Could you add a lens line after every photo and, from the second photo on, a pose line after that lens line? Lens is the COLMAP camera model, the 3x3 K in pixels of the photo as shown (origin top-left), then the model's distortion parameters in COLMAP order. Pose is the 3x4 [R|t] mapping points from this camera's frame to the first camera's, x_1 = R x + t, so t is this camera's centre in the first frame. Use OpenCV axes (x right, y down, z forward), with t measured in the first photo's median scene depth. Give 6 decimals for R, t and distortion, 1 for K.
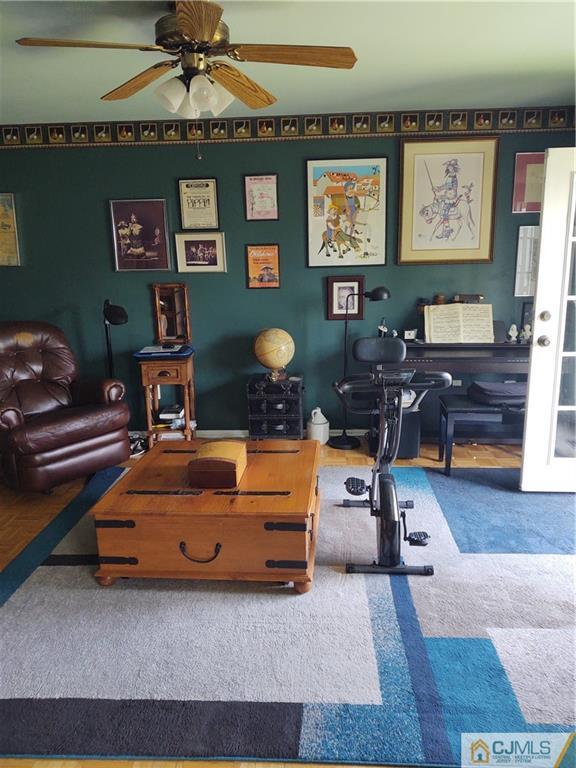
lens RADIAL K [[586.5, 0, 289.7], [0, 586.5, 382.9], [0, 0, 1]] dist [0.052774, -0.093142]
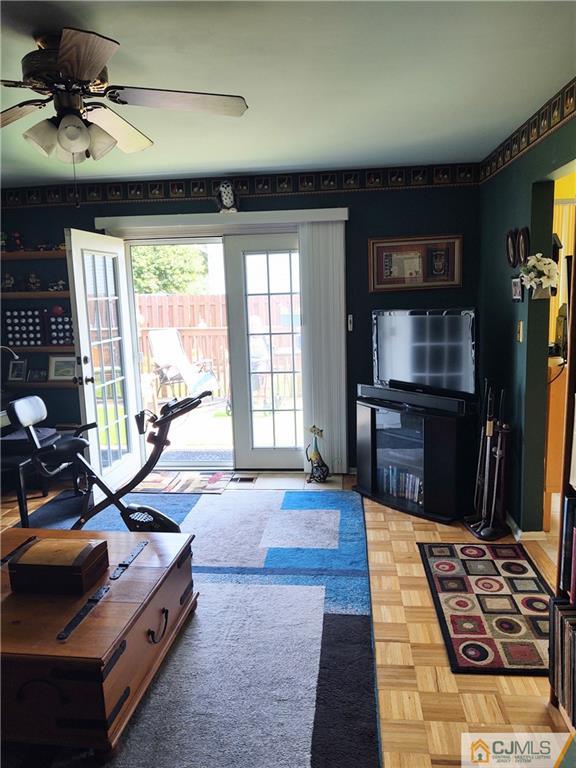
lens RADIAL K [[582.5, 0, 290.8], [0, 582.5, 388.6], [0, 0, 1]] dist [0.044632, -0.058119]
pose [[0.056662, -0.151274, 0.986867, -0.597172], [0.242293, 0.960989, 0.133395, -0.091373], [-0.968547, 0.231553, 0.091104, 0.370448]]
